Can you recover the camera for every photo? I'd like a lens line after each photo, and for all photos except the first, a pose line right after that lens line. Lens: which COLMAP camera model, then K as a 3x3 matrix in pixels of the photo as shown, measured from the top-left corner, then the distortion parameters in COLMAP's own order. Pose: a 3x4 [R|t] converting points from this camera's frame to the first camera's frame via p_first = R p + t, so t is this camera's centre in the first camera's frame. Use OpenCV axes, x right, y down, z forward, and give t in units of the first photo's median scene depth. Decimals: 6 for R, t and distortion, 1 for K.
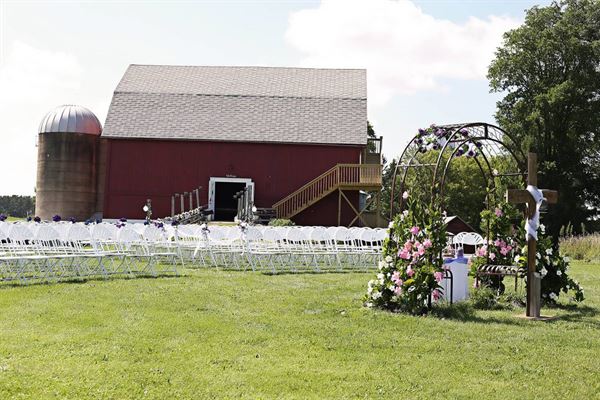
lens RADIAL K [[522.5, 0, 299.8], [0, 522.5, 213.8], [0, 0, 1]] dist [-0.002167, -0.001209]
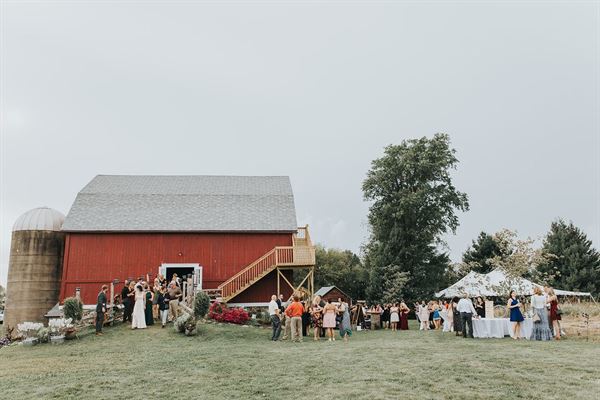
lens RADIAL K [[522.5, 0, 299.8], [0, 522.5, 213.8], [0, 0, 1]] dist [-0.002167, -0.001209]
pose [[0.993873, -0.031783, 0.105858, 0.010502], [0.047381, 0.987812, -0.148265, 0.006458], [-0.099856, 0.152372, 0.983266, -0.188513]]
